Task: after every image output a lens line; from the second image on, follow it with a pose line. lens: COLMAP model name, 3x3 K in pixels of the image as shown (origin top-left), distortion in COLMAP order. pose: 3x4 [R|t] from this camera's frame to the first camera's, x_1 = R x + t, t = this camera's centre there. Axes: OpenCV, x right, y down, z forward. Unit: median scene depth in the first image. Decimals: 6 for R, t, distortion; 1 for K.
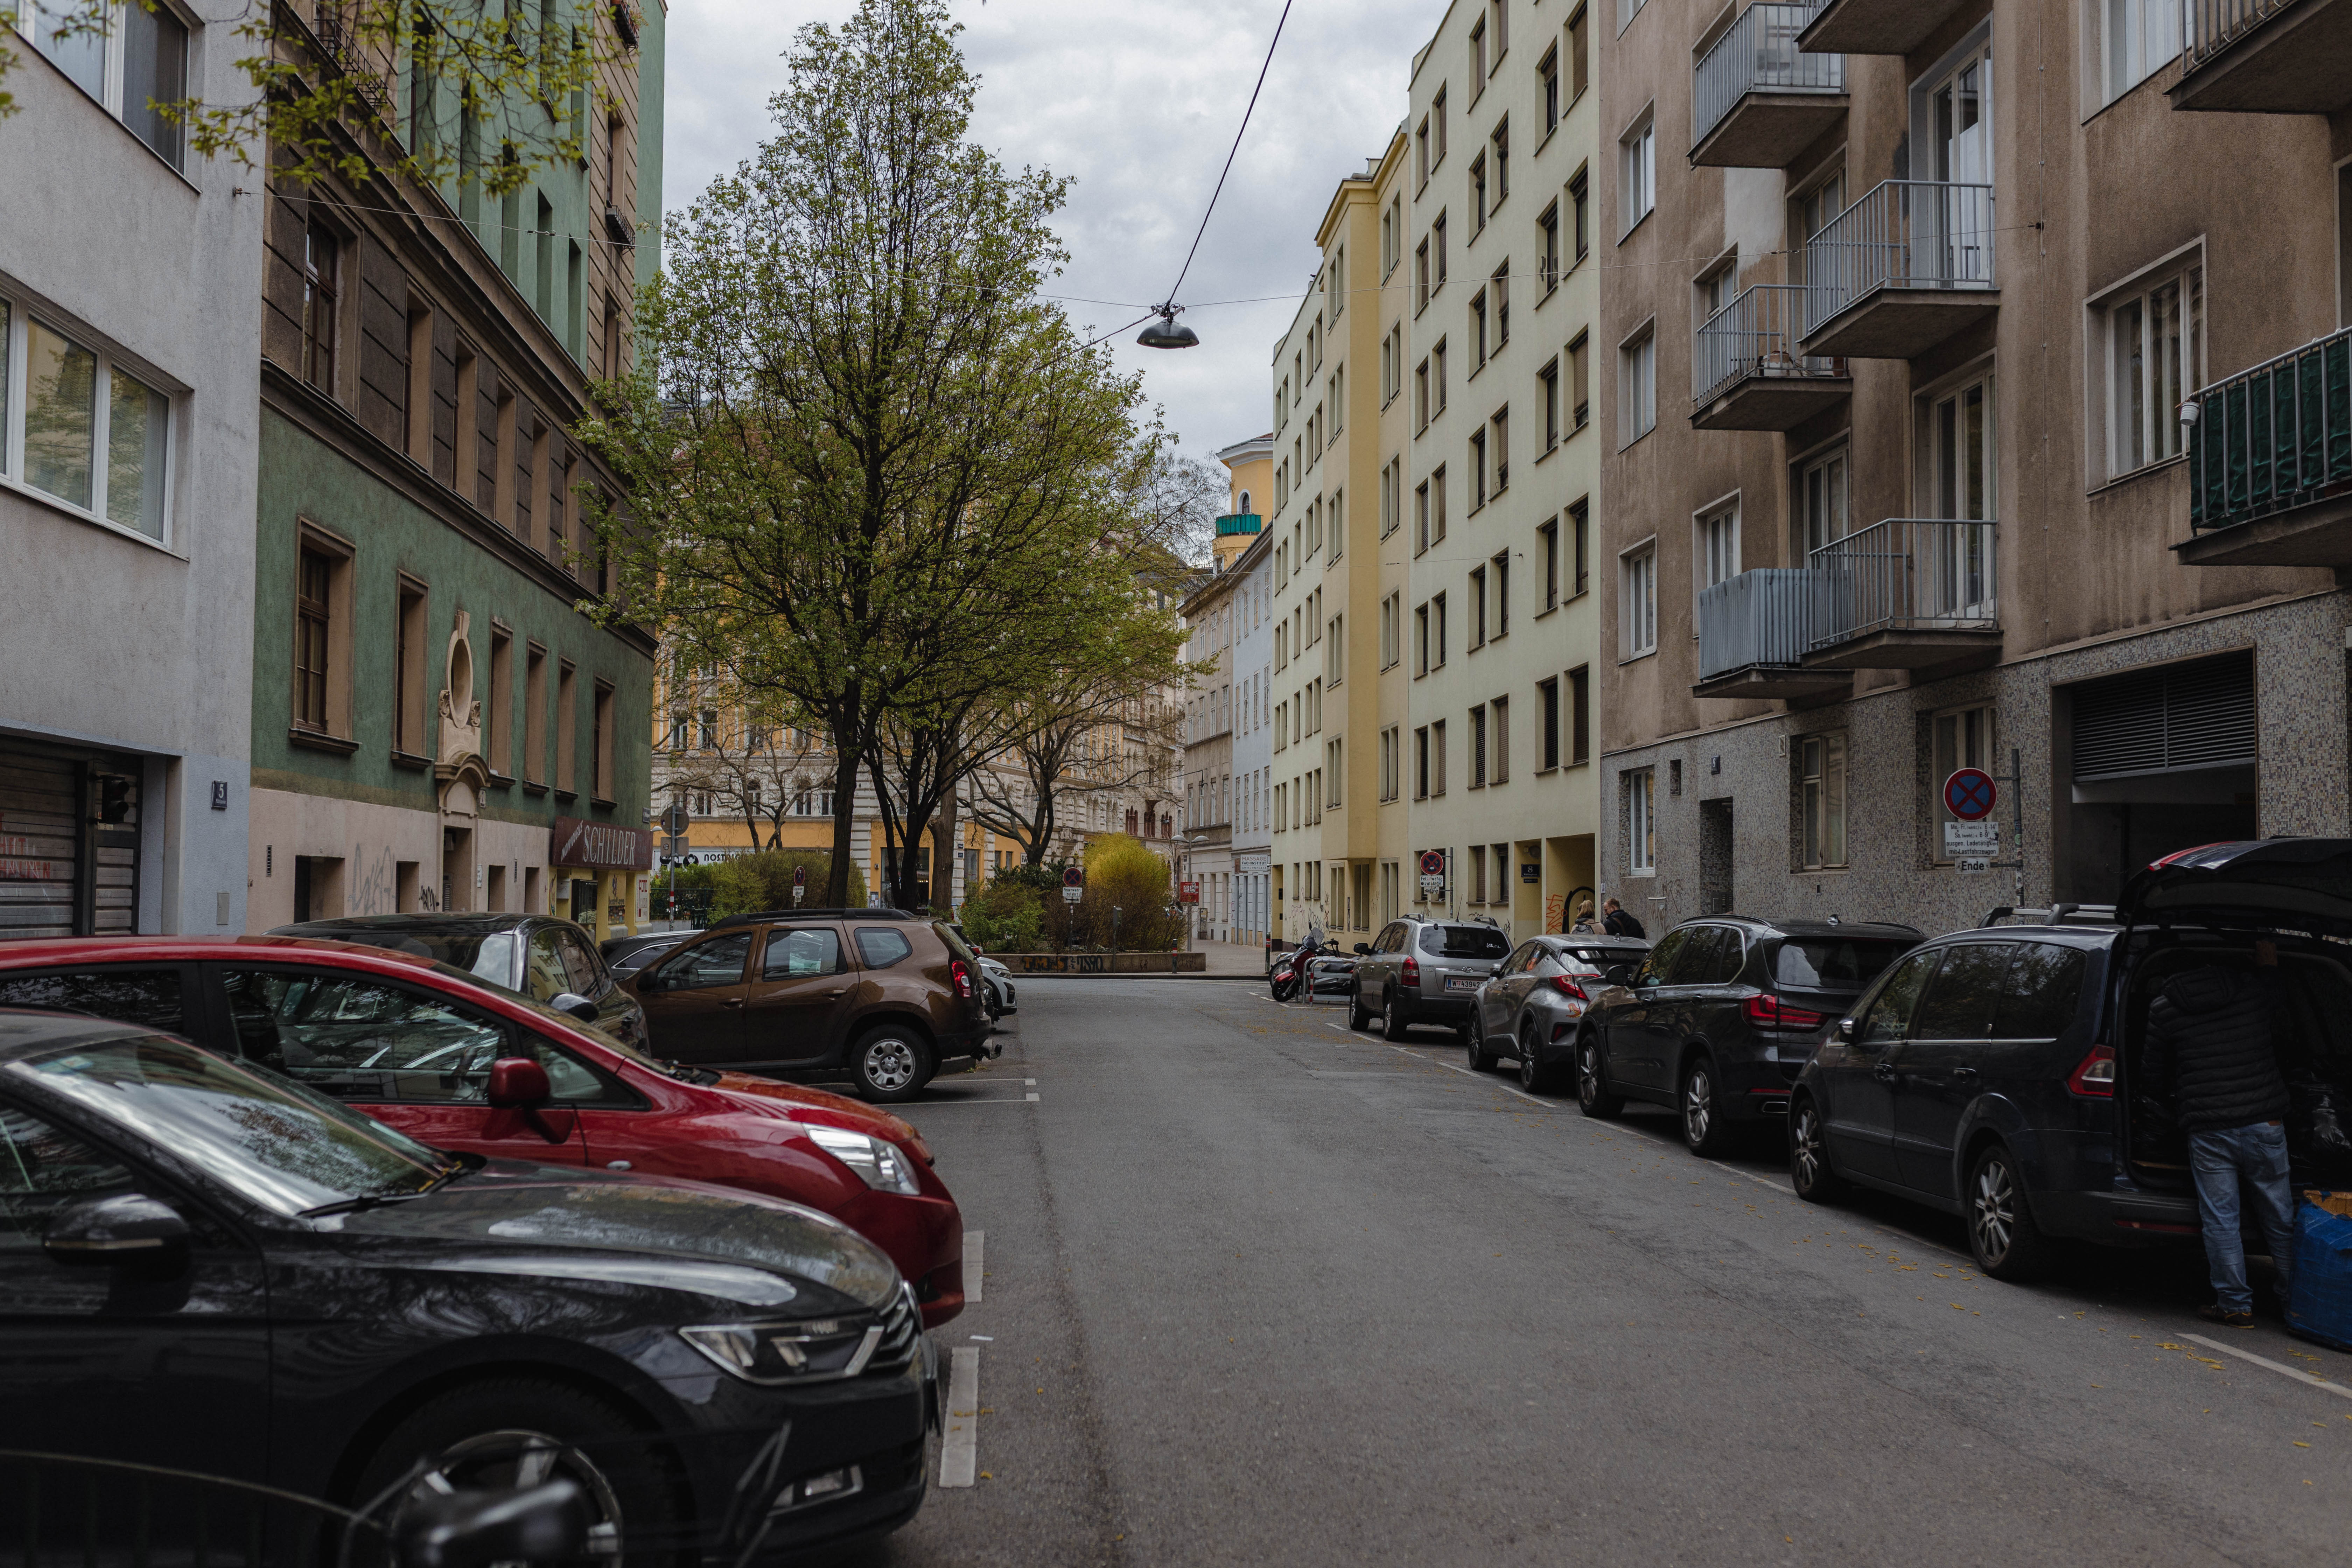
lens RADIAL K [[2261.3, 0, 1177.5], [0, 2261.3, 789.9], [0, 0, 1]] dist [-0.005103, 0.000000]
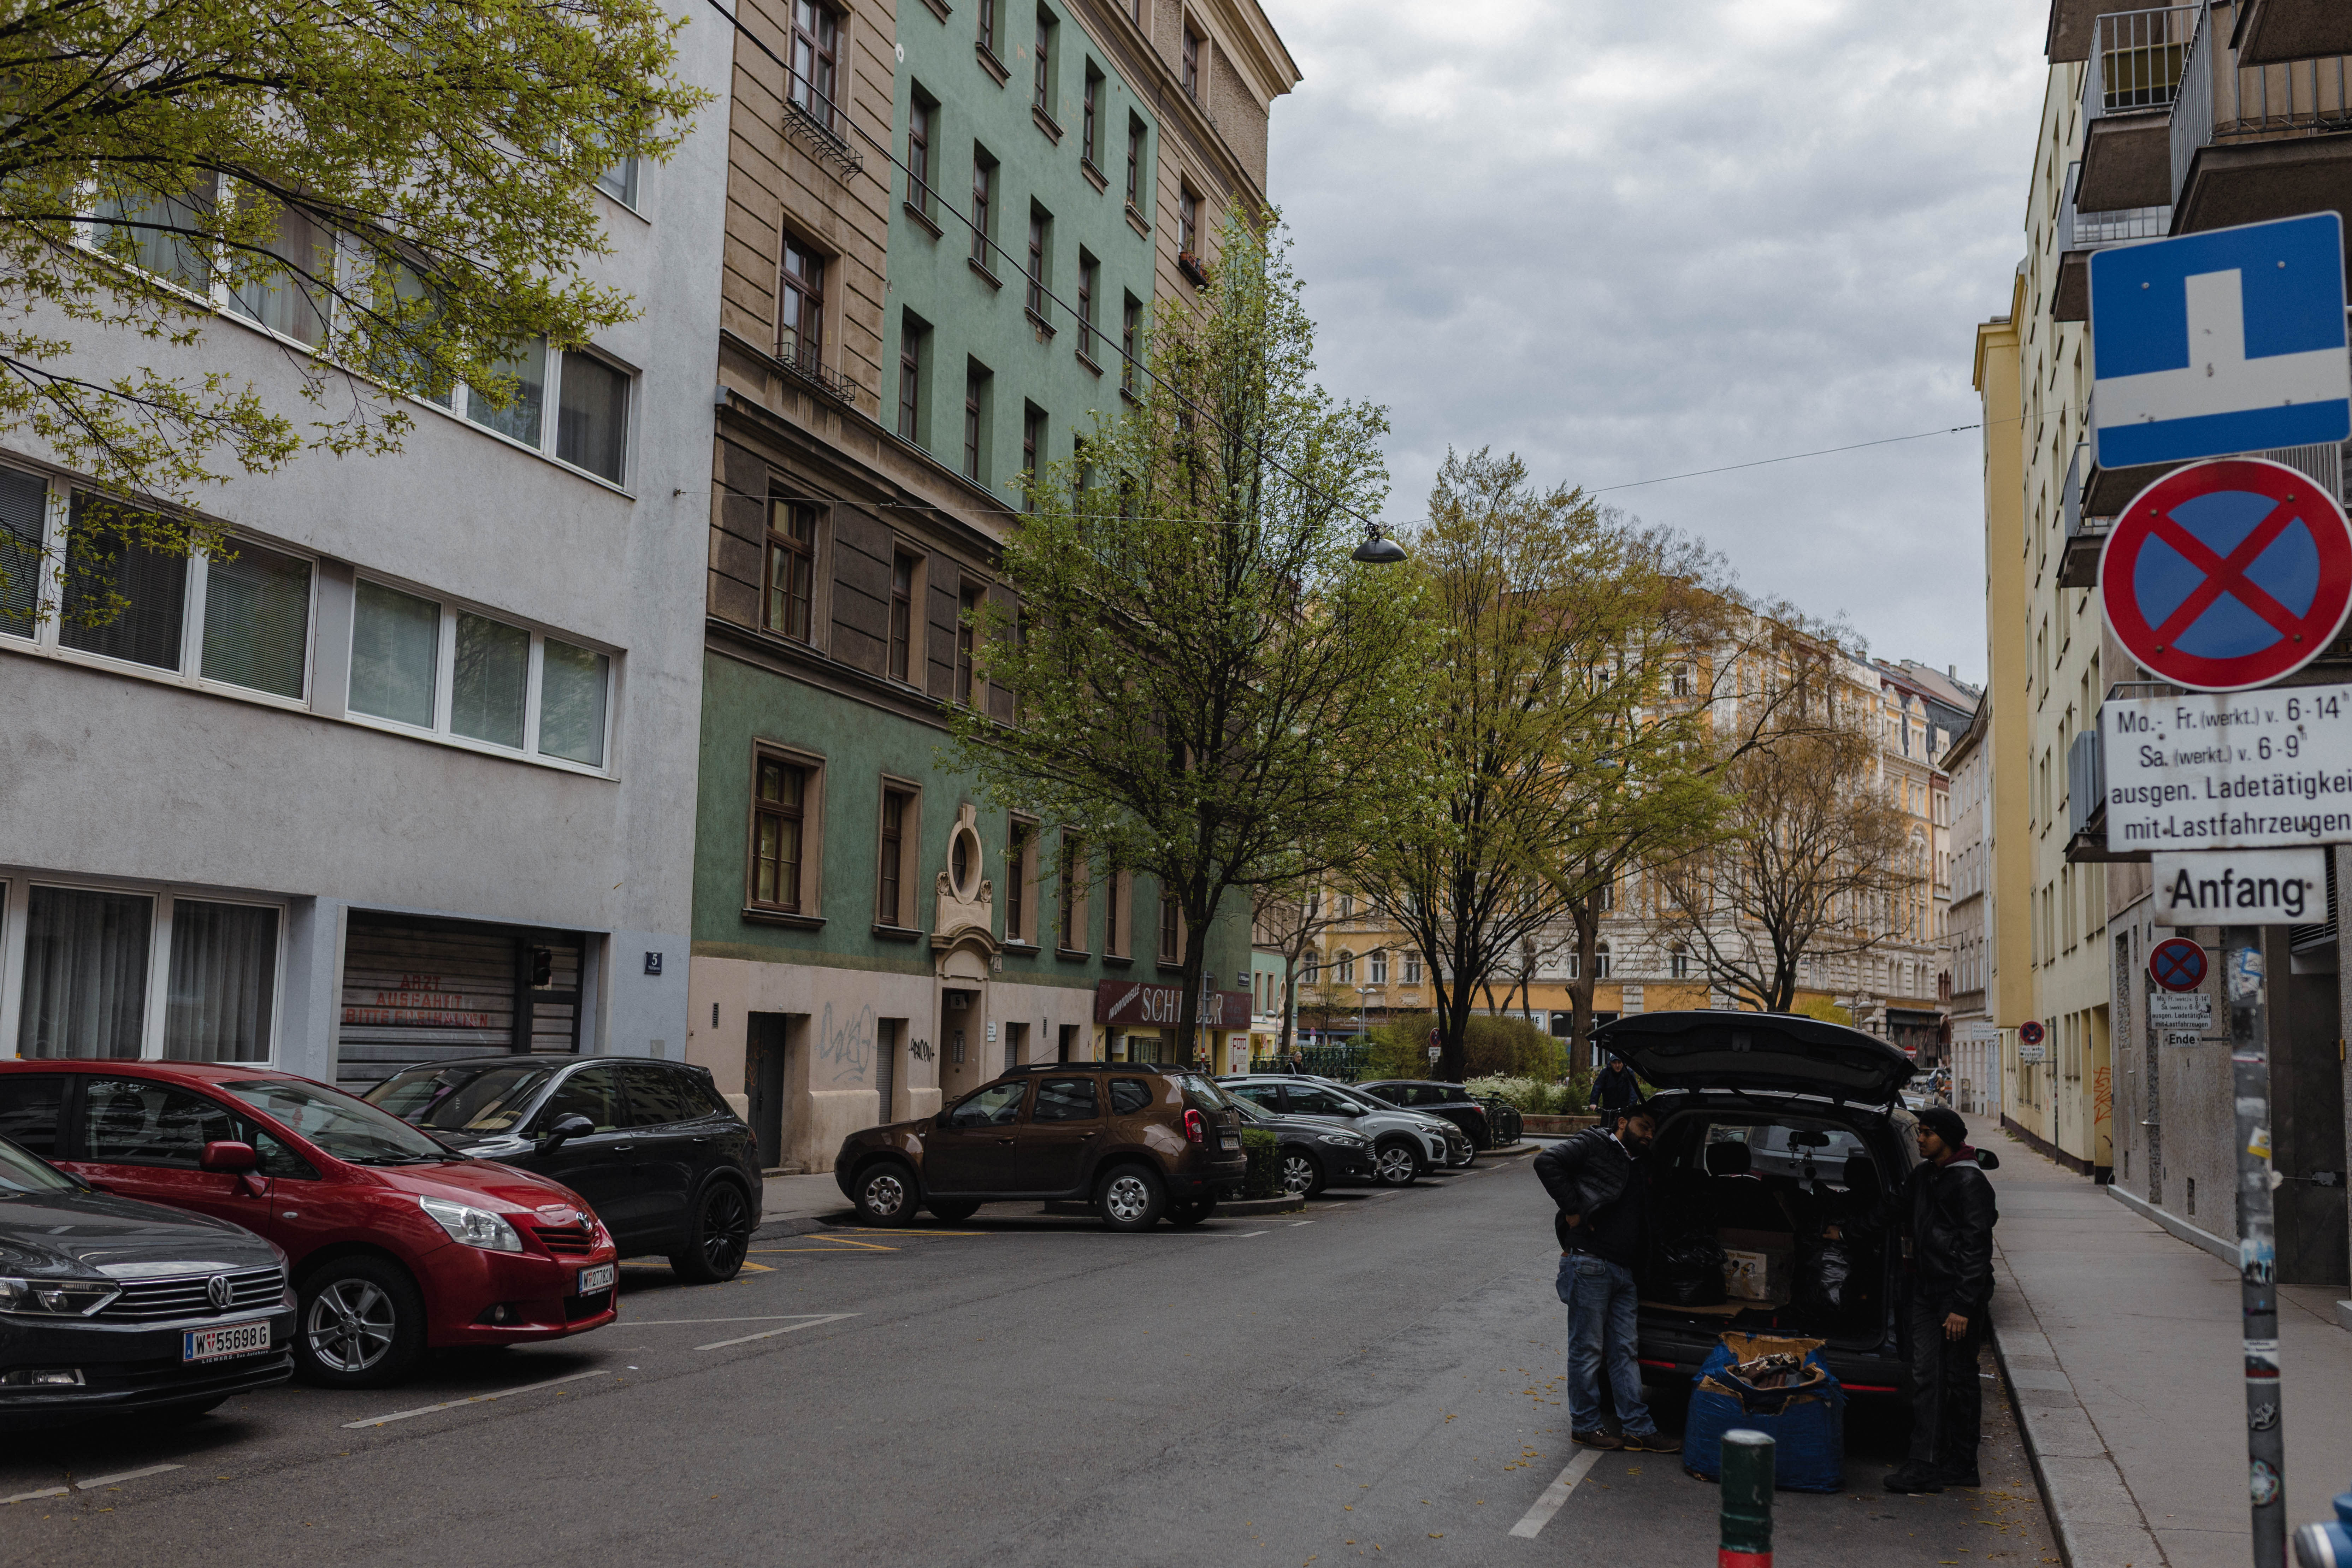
lens RADIAL K [[2261.2, 0, 1139.6], [0, 2261.2, 784.8], [0, 0, 1]] dist [-0.005103, 0.000000]
pose [[0.920910, -0.029131, -0.388685, 0.254351], [0.000223, 0.997242, -0.074213, -0.002472], [0.389775, 0.068256, 0.918377, -0.054328]]
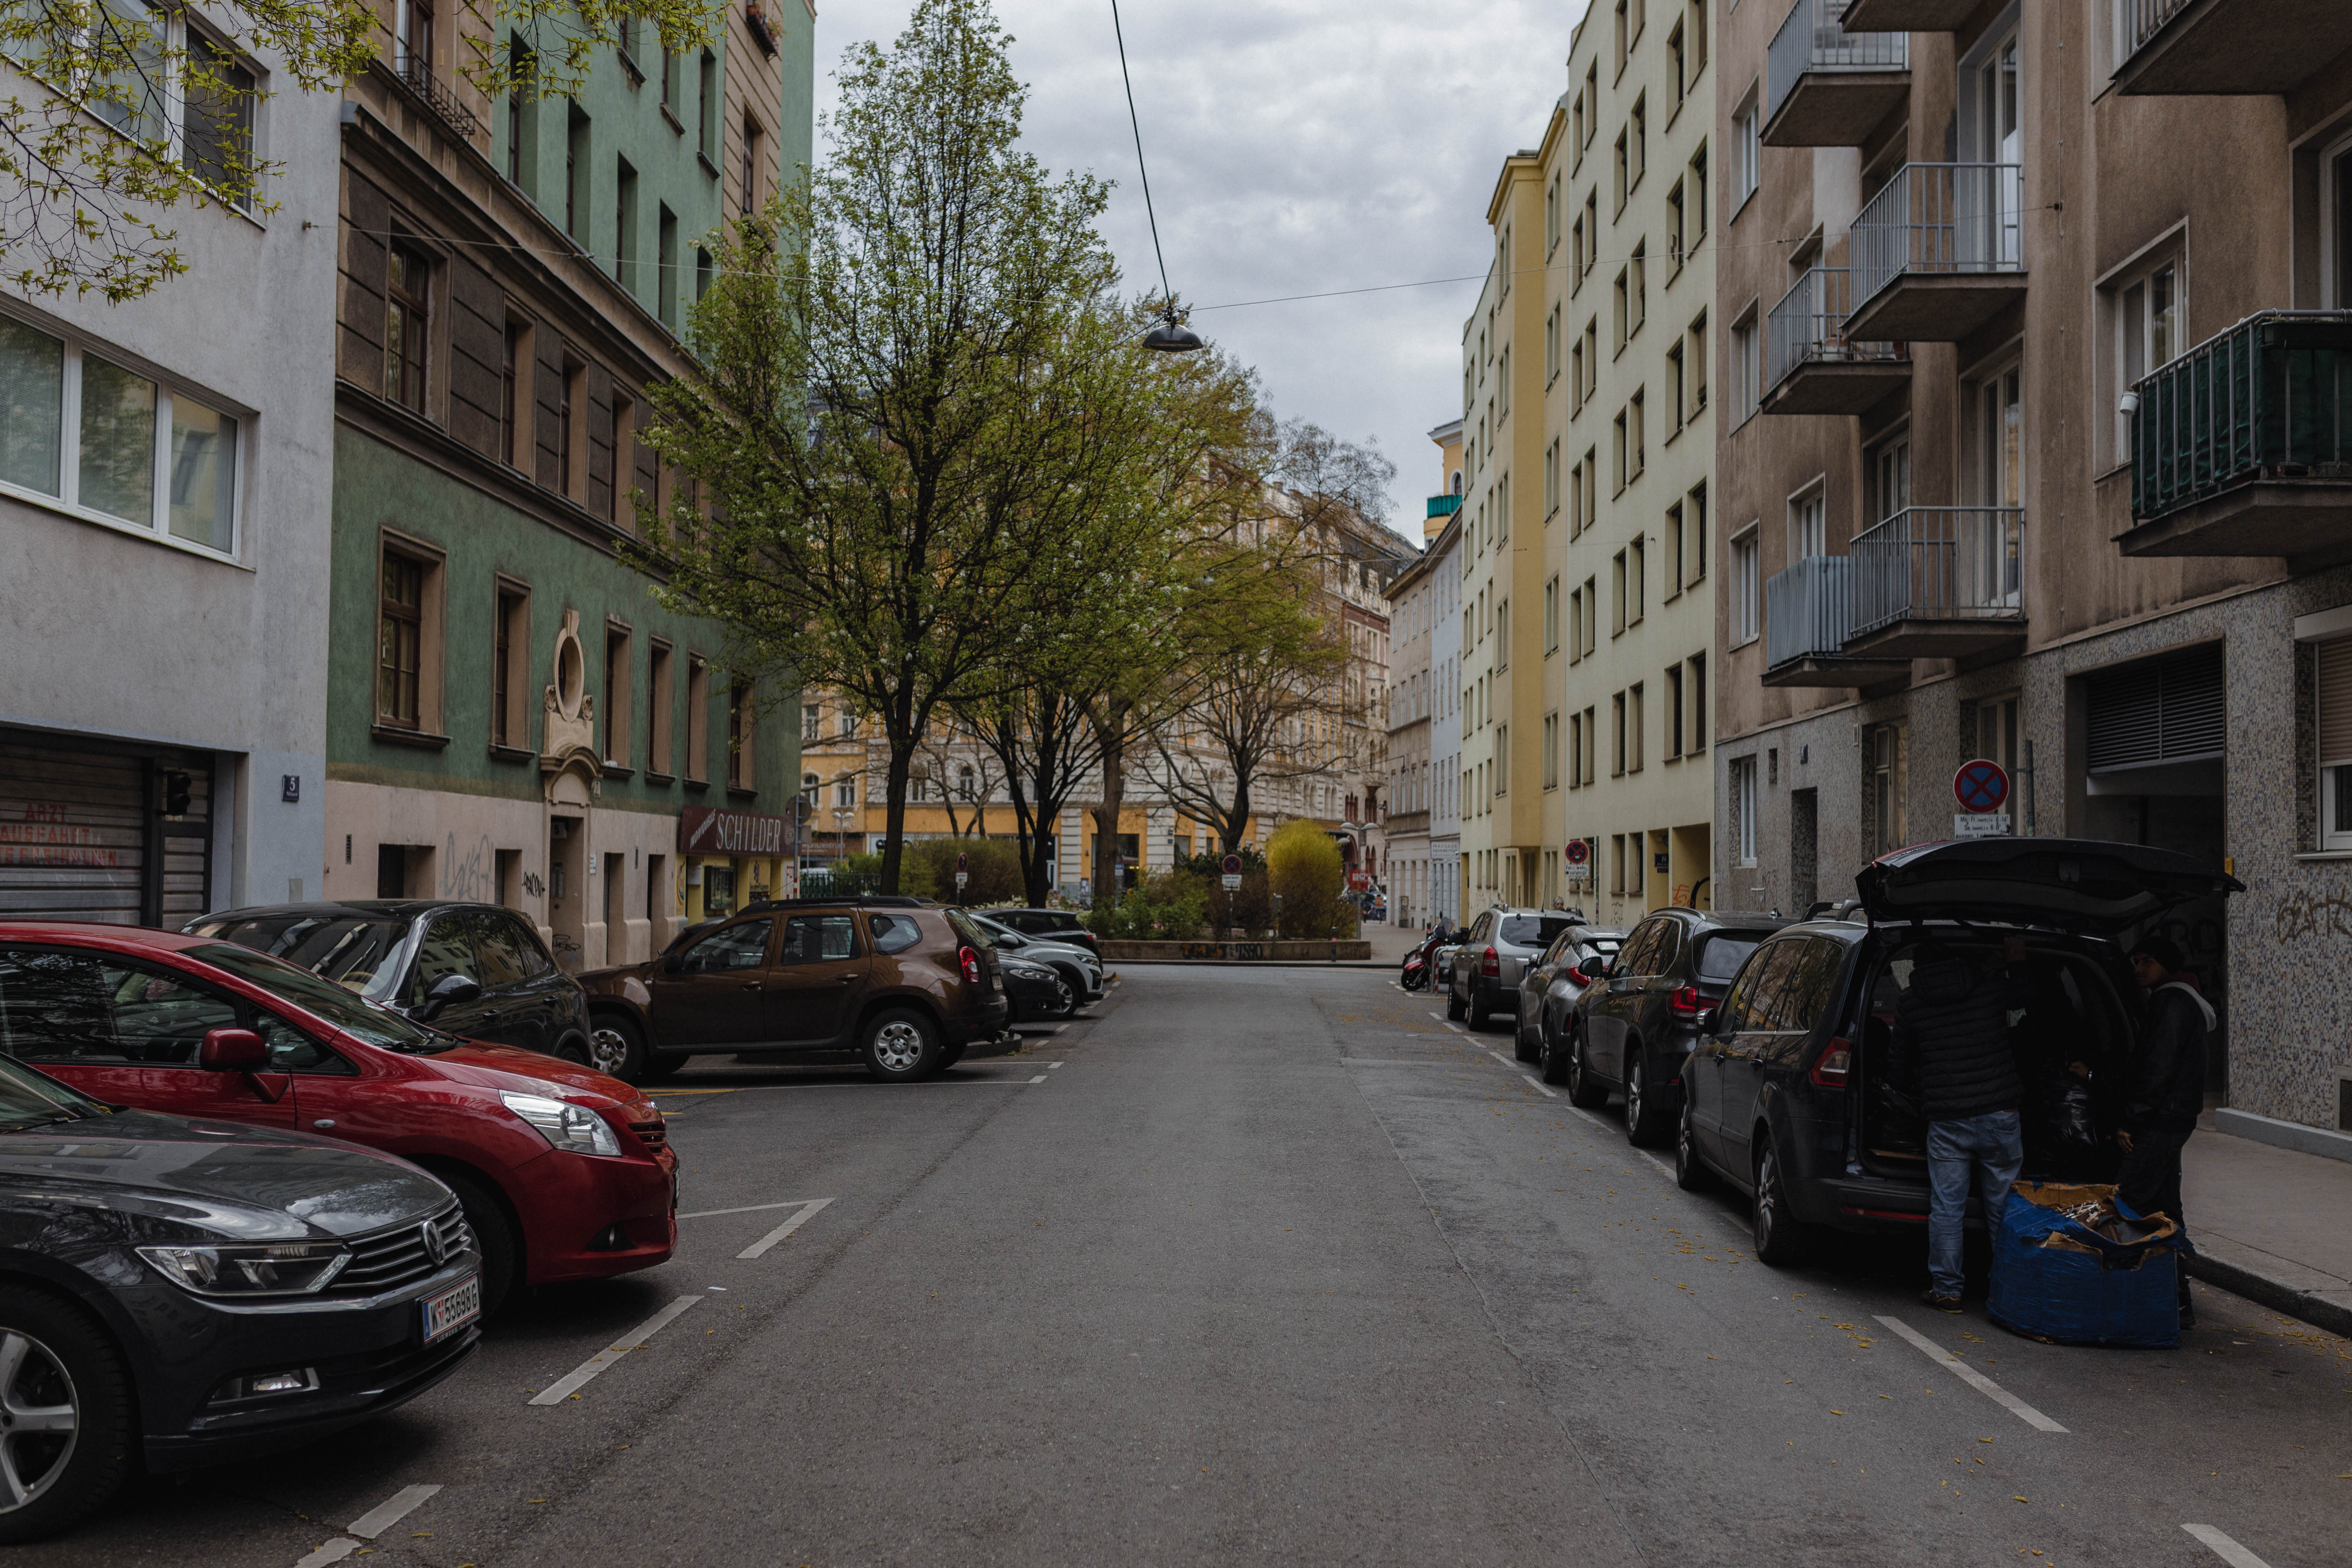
lens RADIAL K [[2261.4, 0, 1087.2], [0, 2261.4, 799.9], [0, 0, 1]] dist [-0.005103, 0.000000]
pose [[0.993256, -0.000034, -0.115943, 0.060068], [0.001231, 0.999947, 0.010250, -0.001982], [0.115936, -0.010324, 0.993203, -0.020473]]
